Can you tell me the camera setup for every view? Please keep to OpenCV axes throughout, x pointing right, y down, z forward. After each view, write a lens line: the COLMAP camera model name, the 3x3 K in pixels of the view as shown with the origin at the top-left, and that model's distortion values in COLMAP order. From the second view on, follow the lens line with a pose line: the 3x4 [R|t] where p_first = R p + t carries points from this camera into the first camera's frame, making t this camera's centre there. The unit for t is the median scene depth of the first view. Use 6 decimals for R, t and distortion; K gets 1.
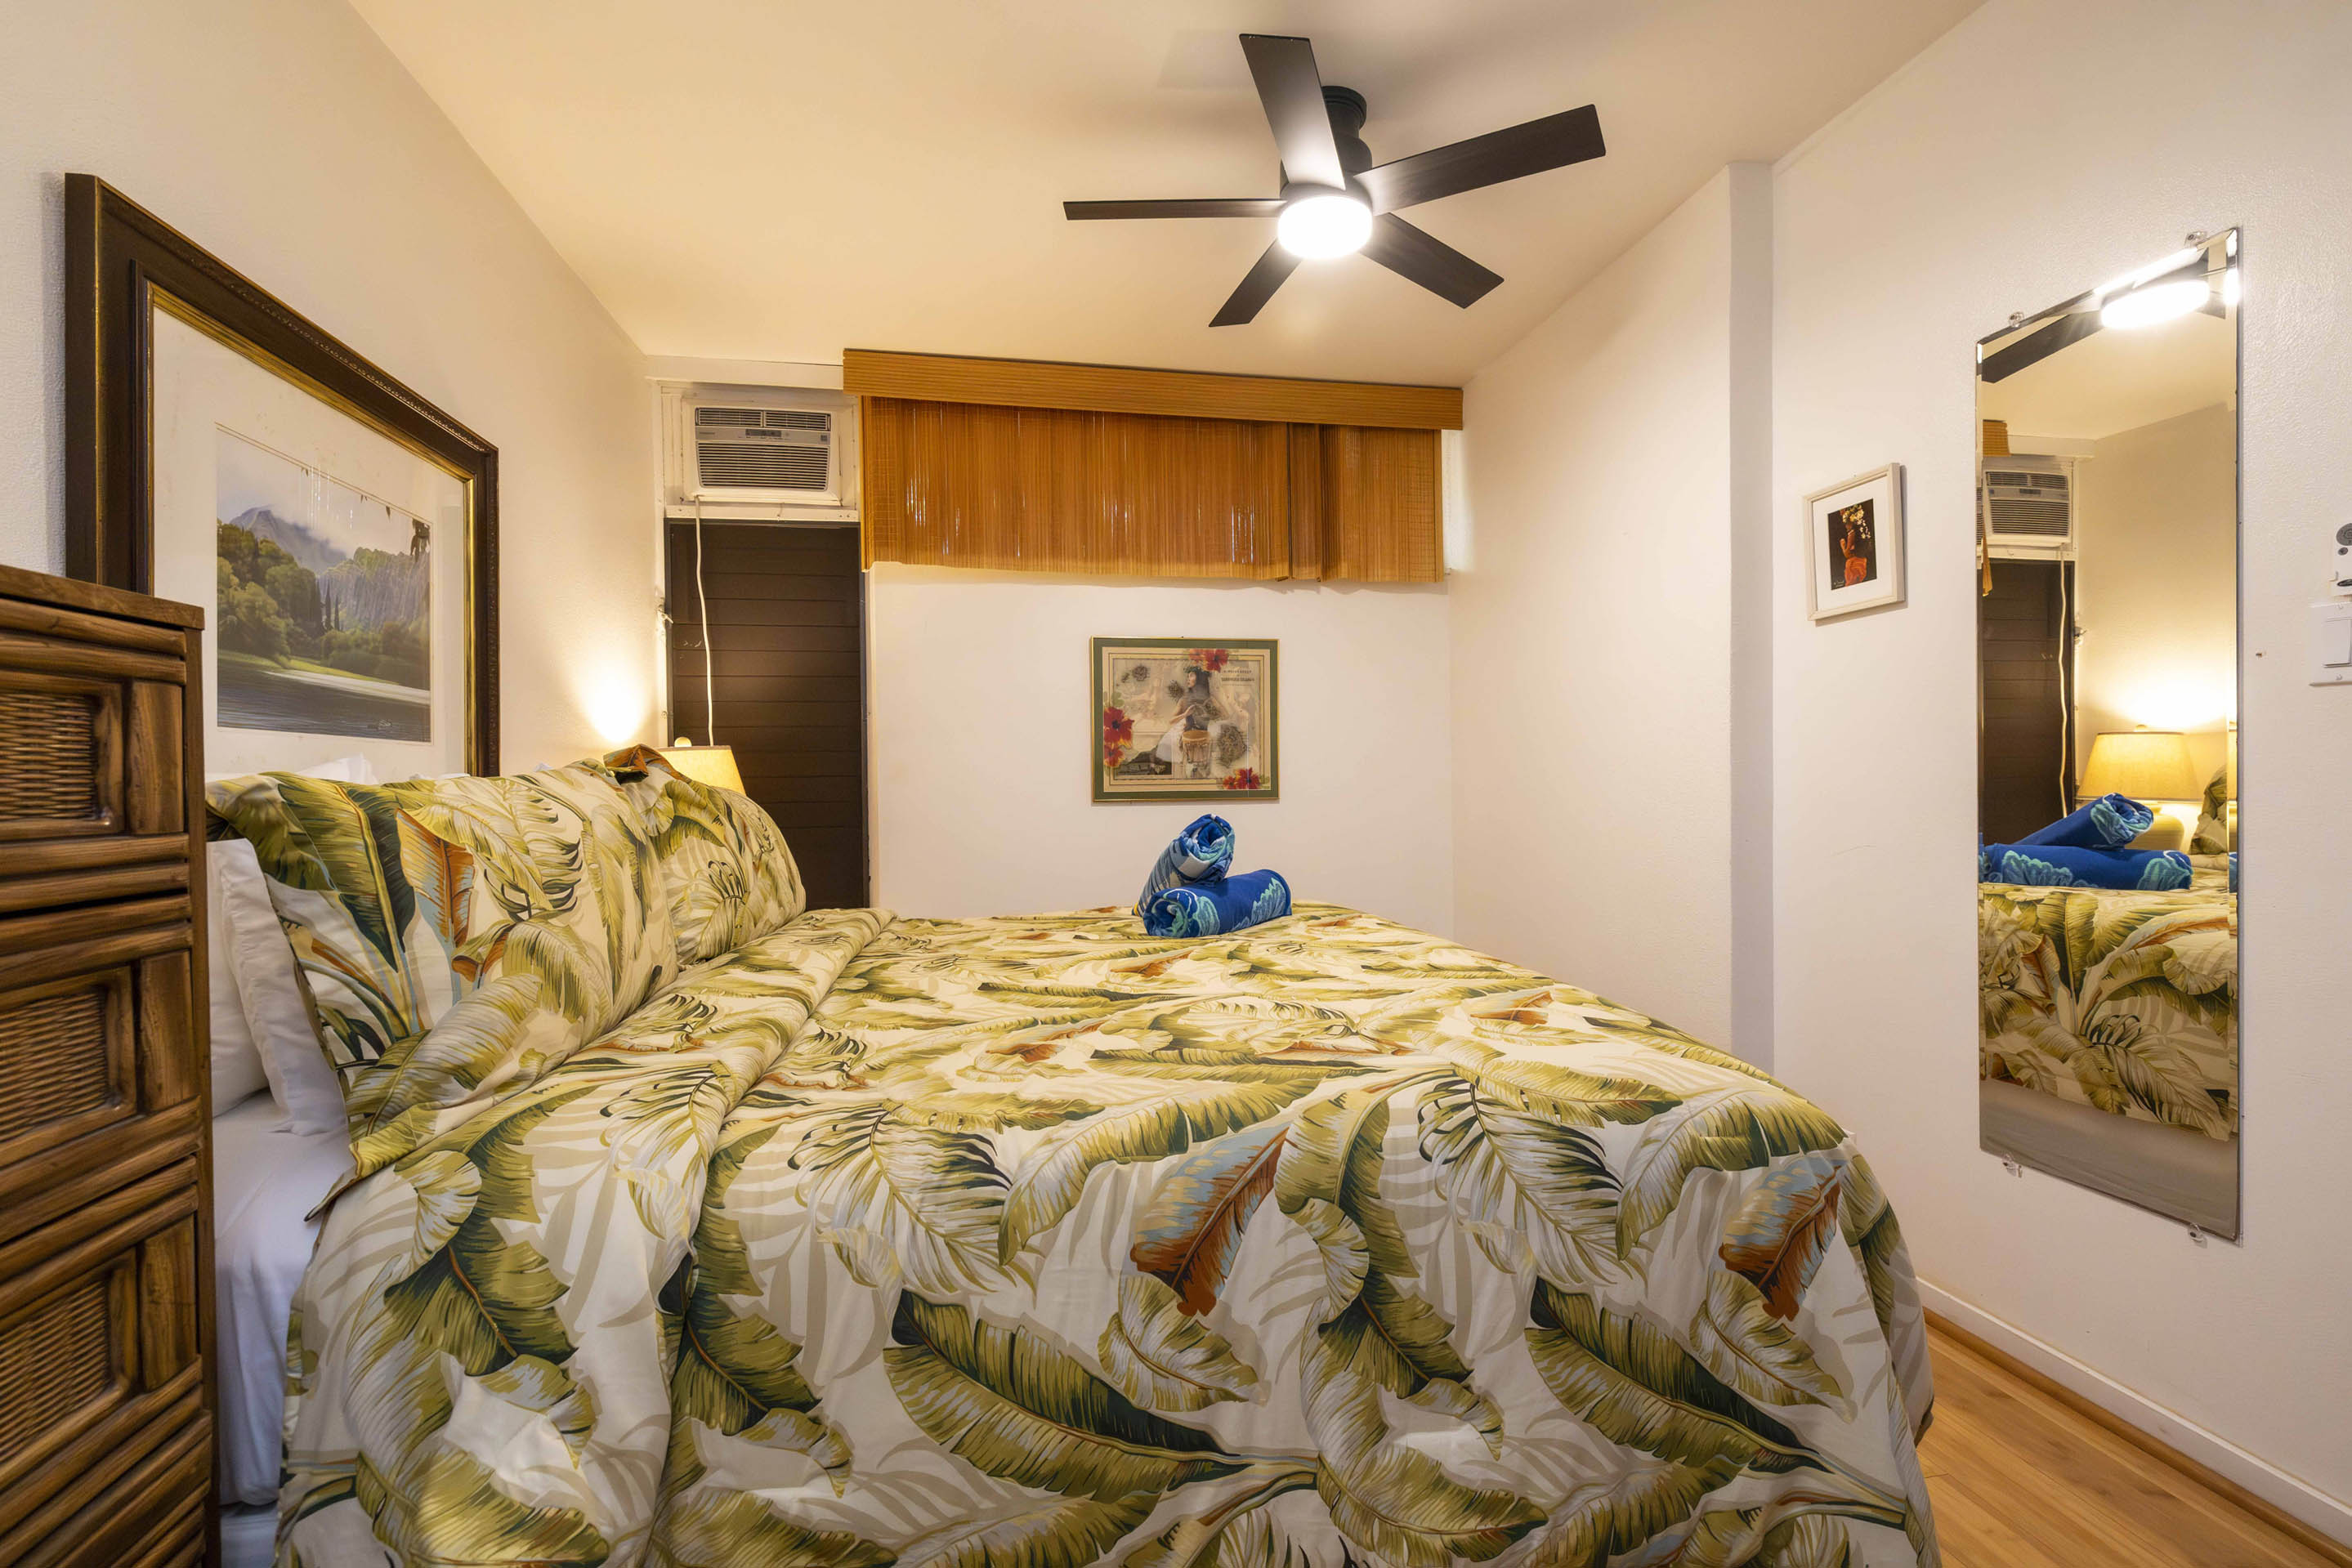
lens RADIAL K [[1053.9, 0, 1181.4], [0, 1053.9, 781.7], [0, 0, 1]] dist [0.001356, 0.001555]
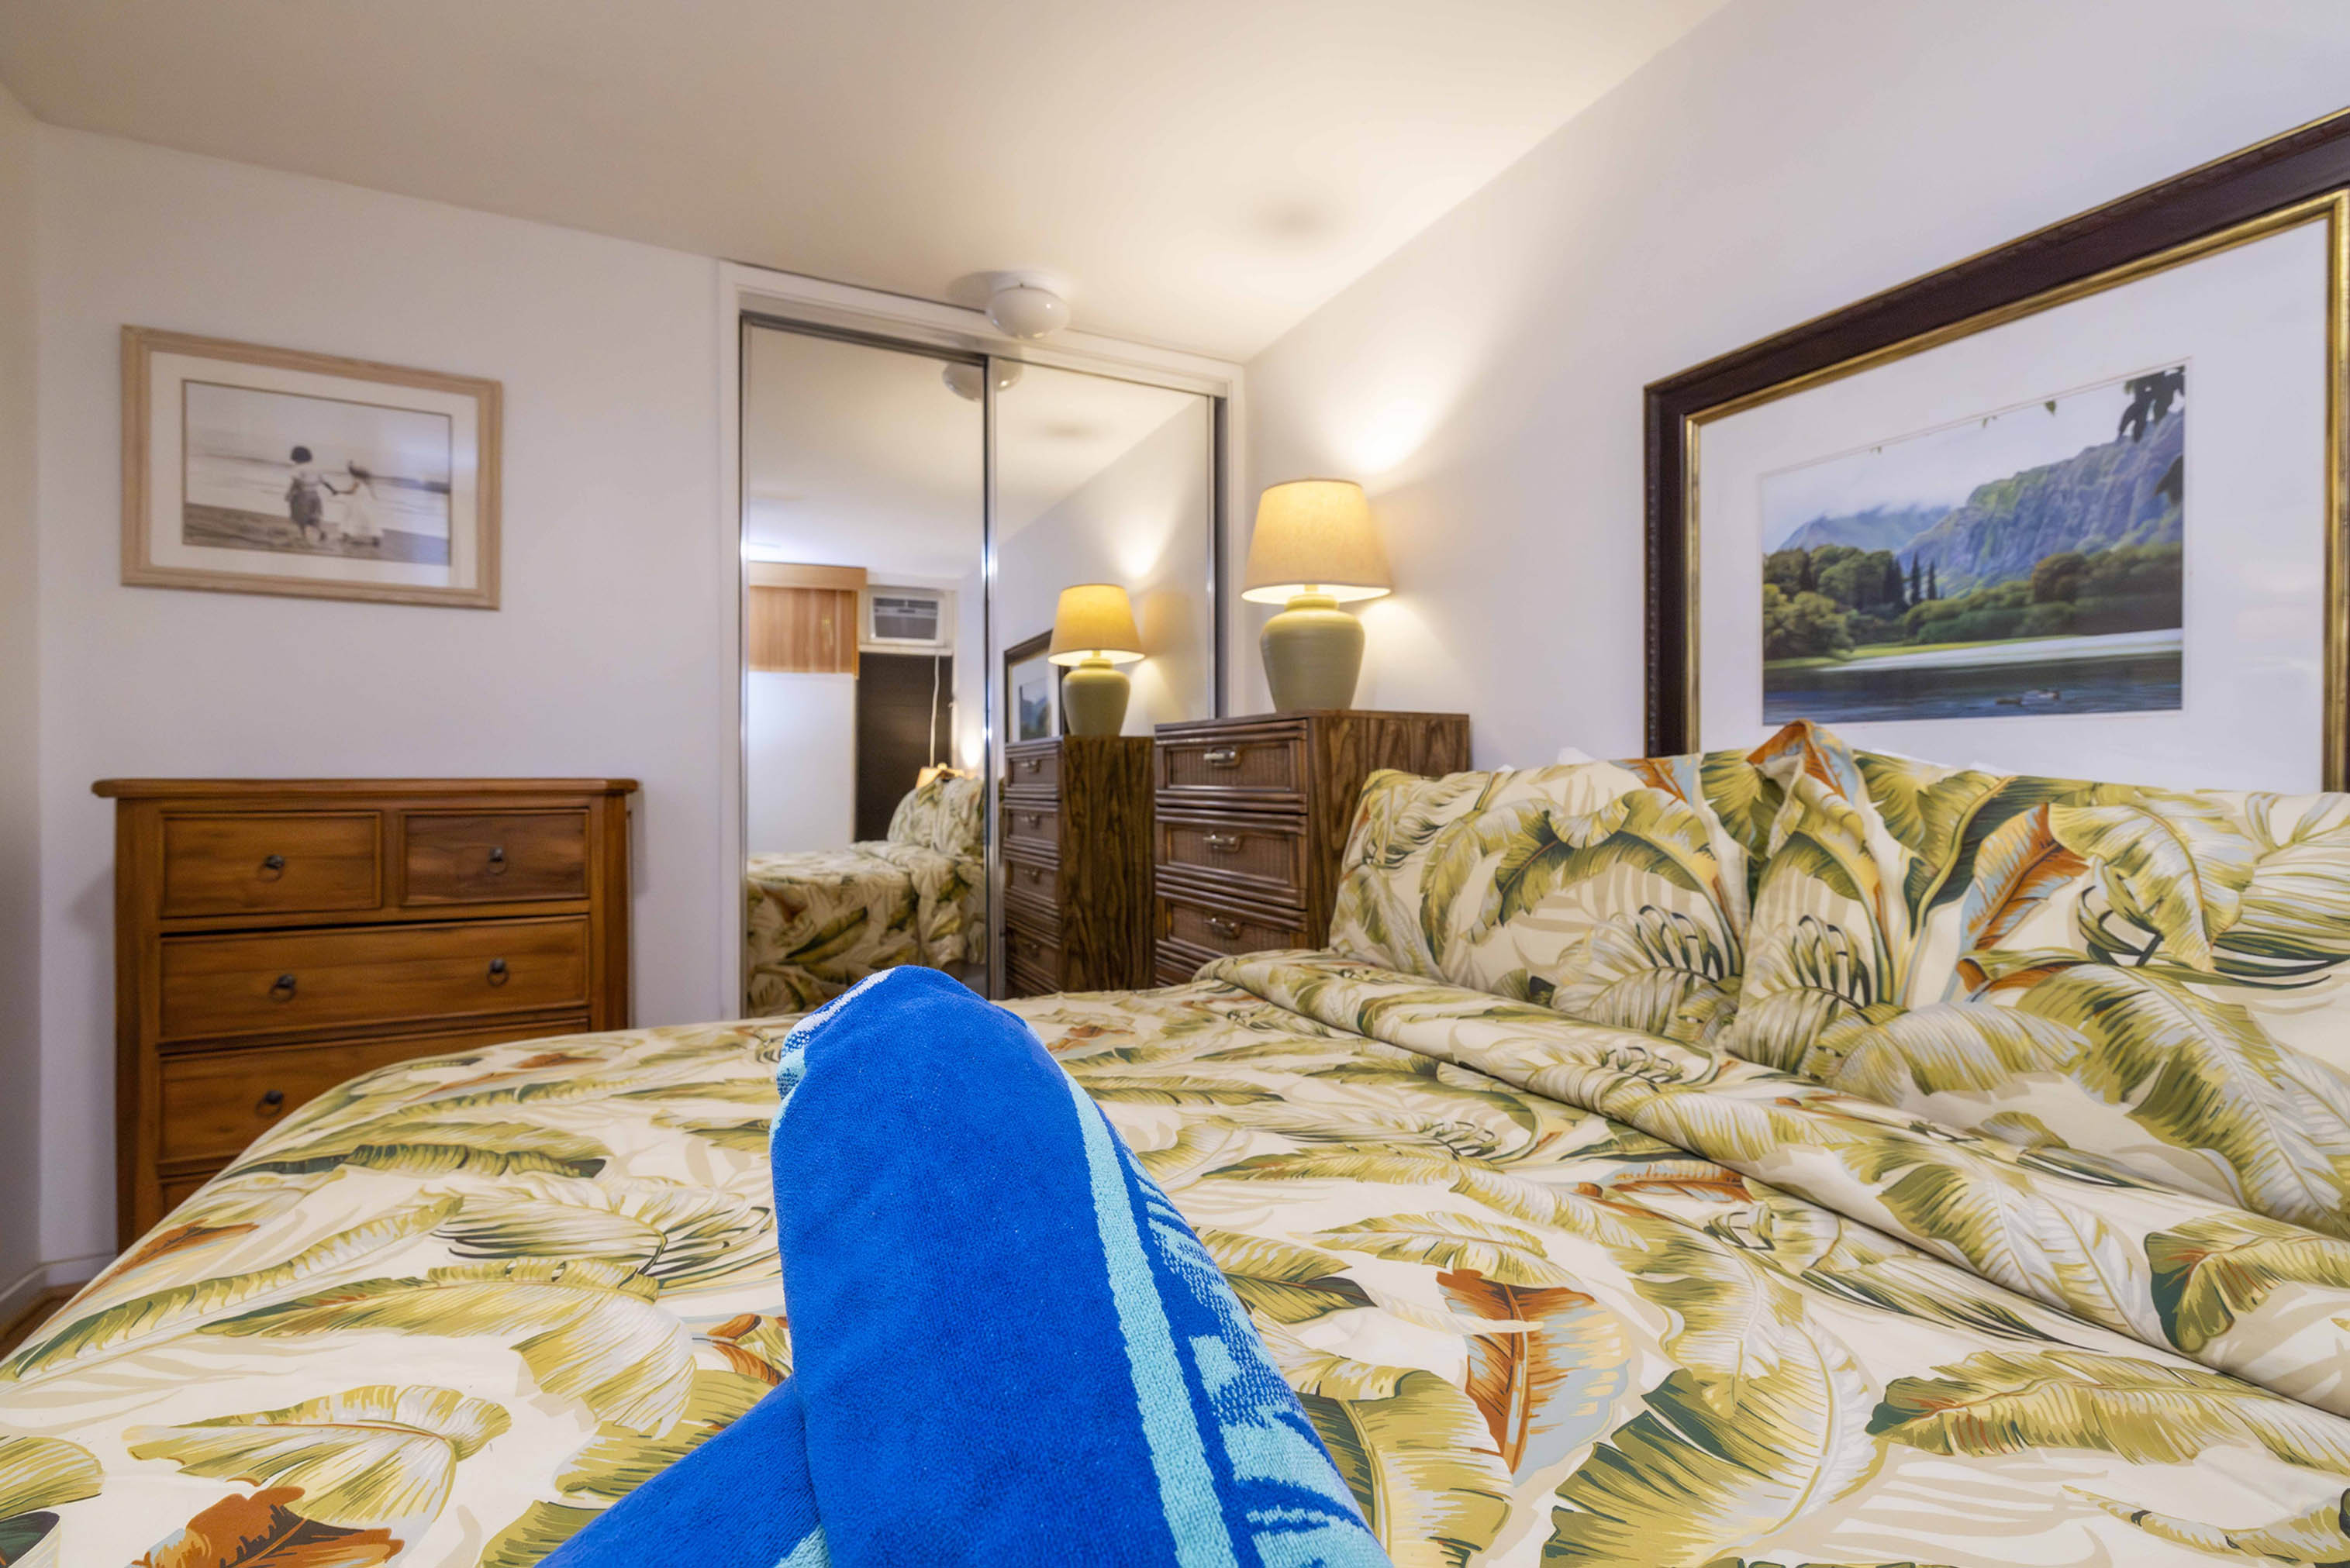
lens RADIAL K [[1053.0, 0, 1200.4], [0, 1053.0, 771.4], [0, 0, 1]] dist [0.001356, 0.001555]
pose [[-0.959860, 0.013202, -0.280168, 0.040703], [0.012137, 0.999911, 0.005534, -0.013483], [0.280216, 0.001912, -0.959935, 1.811339]]
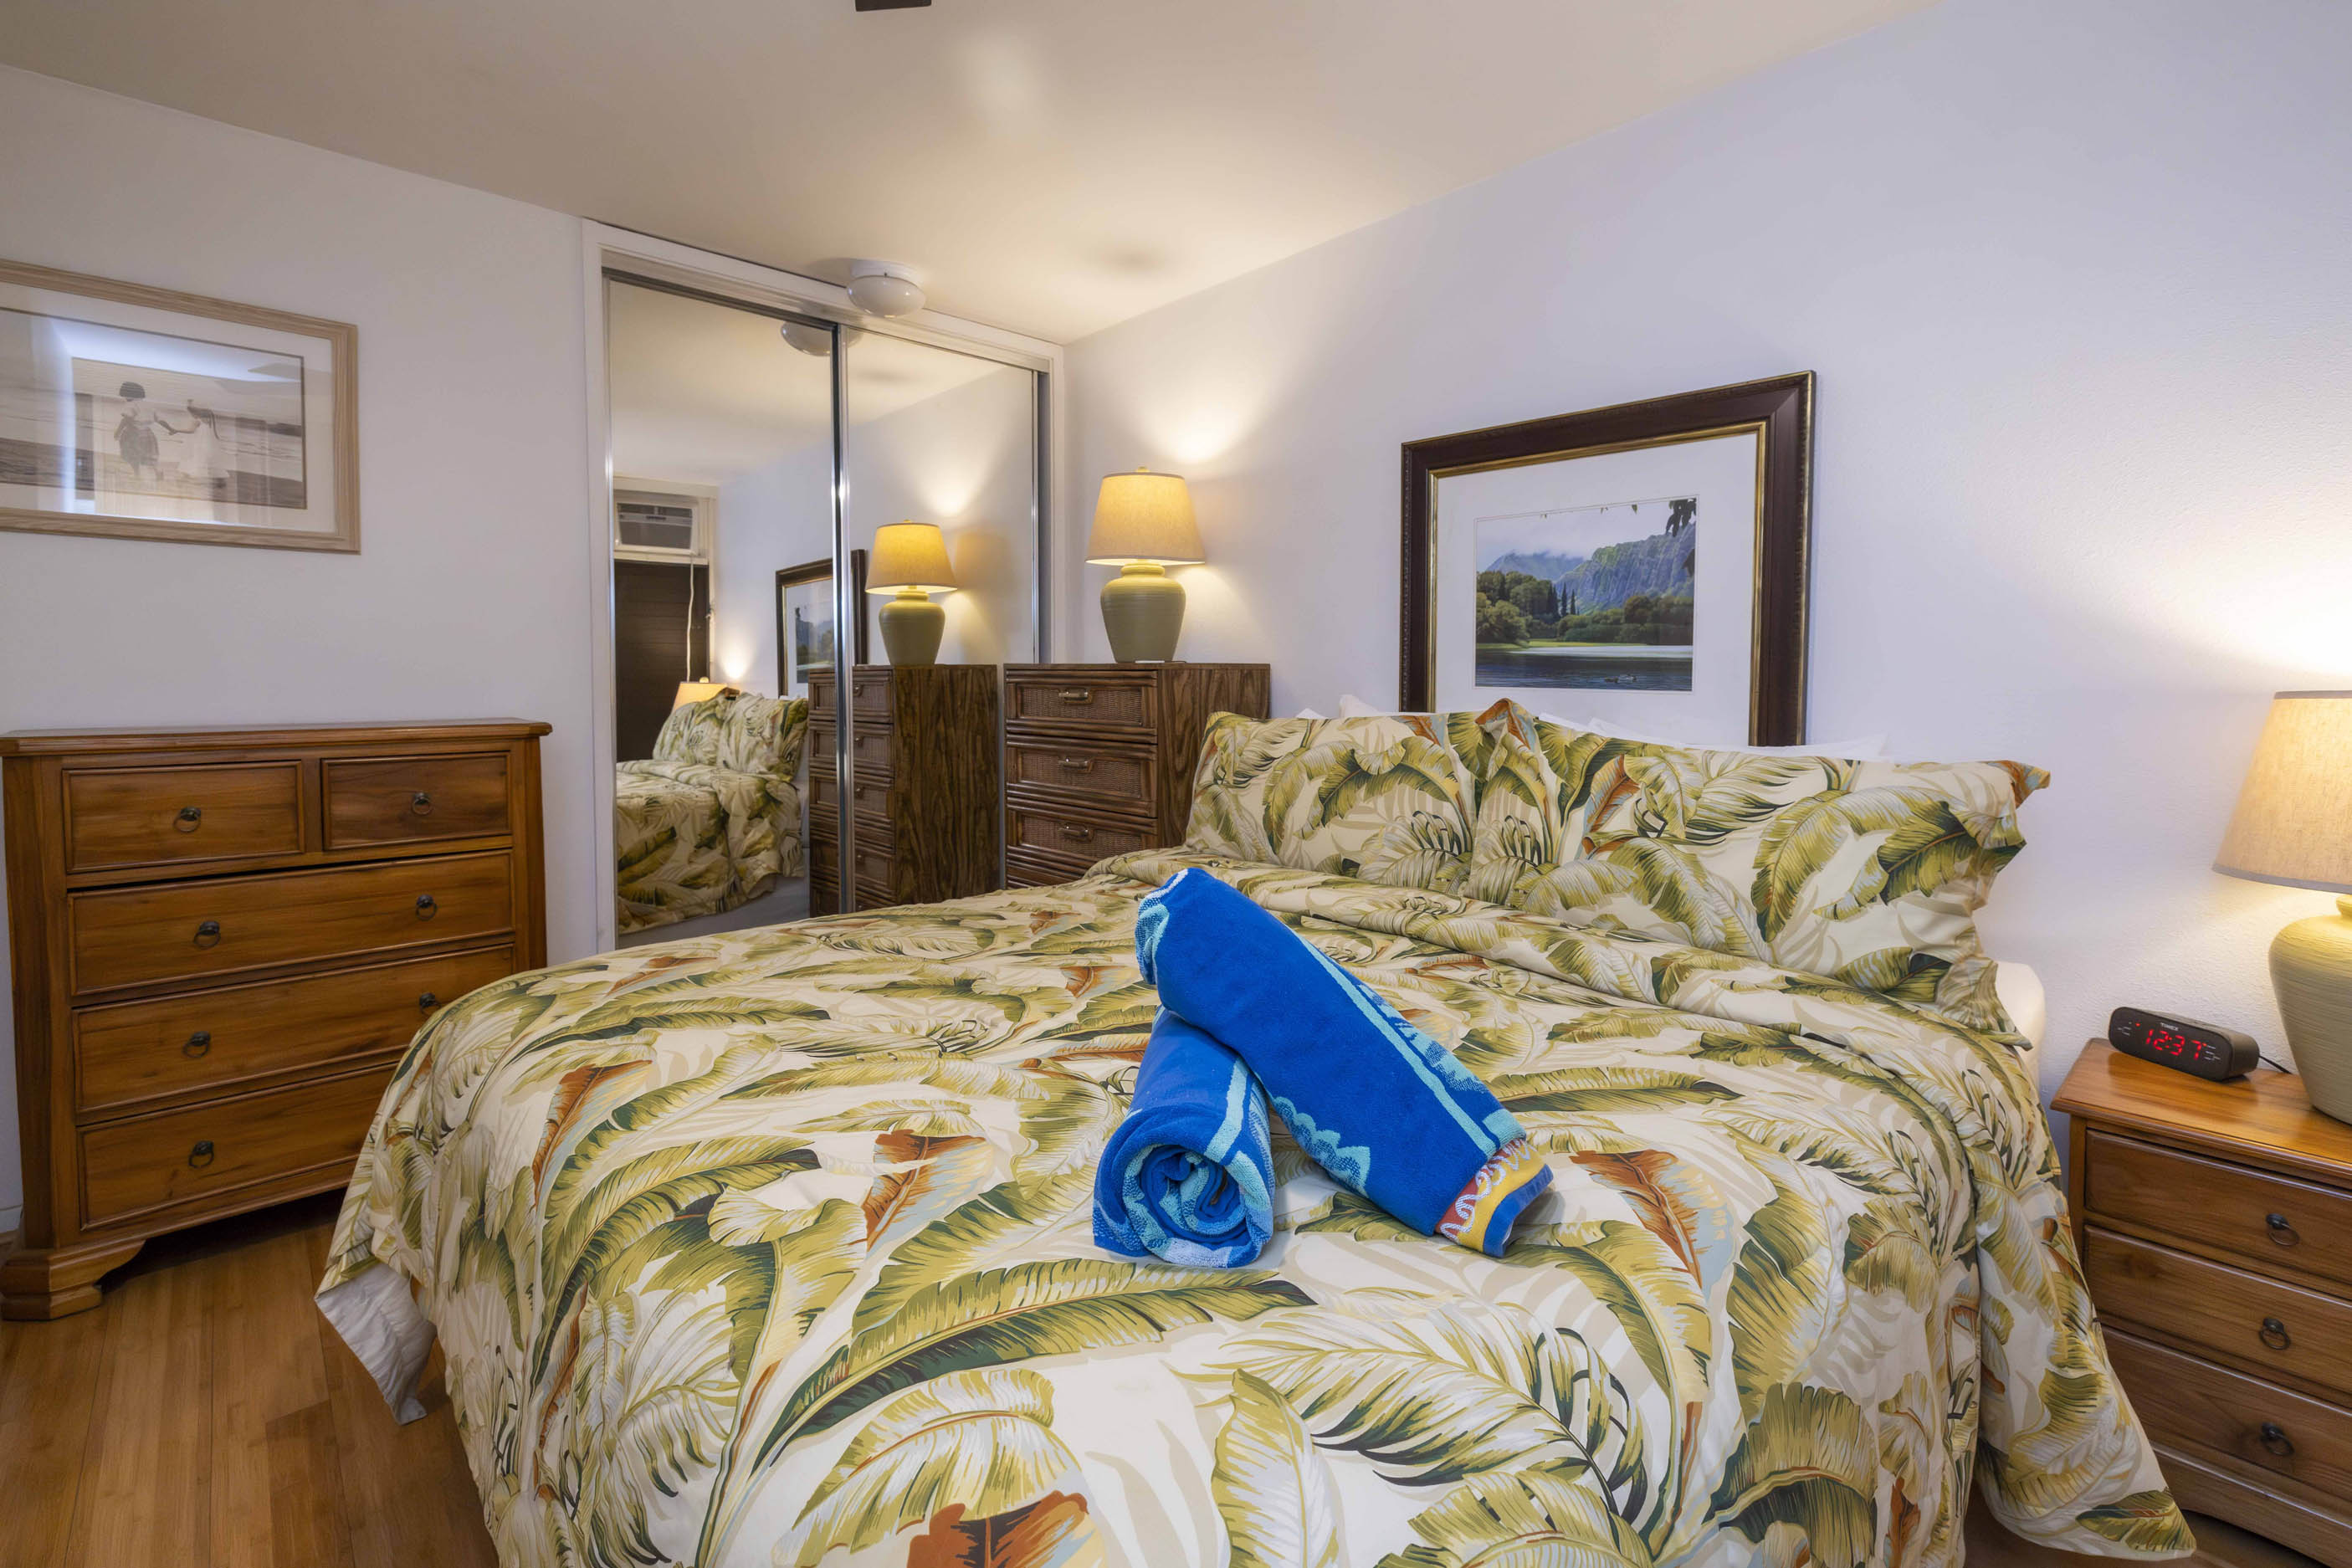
lens RADIAL K [[1054.0, 0, 1252.8], [0, 1054.0, 713.2], [0, 0, 1]] dist [0.001356, 0.001555]
pose [[-0.823465, 0.034570, -0.566313, 0.400704], [0.005072, 0.998551, 0.053580, -0.096428], [0.567344, 0.041249, -0.822447, 2.090640]]
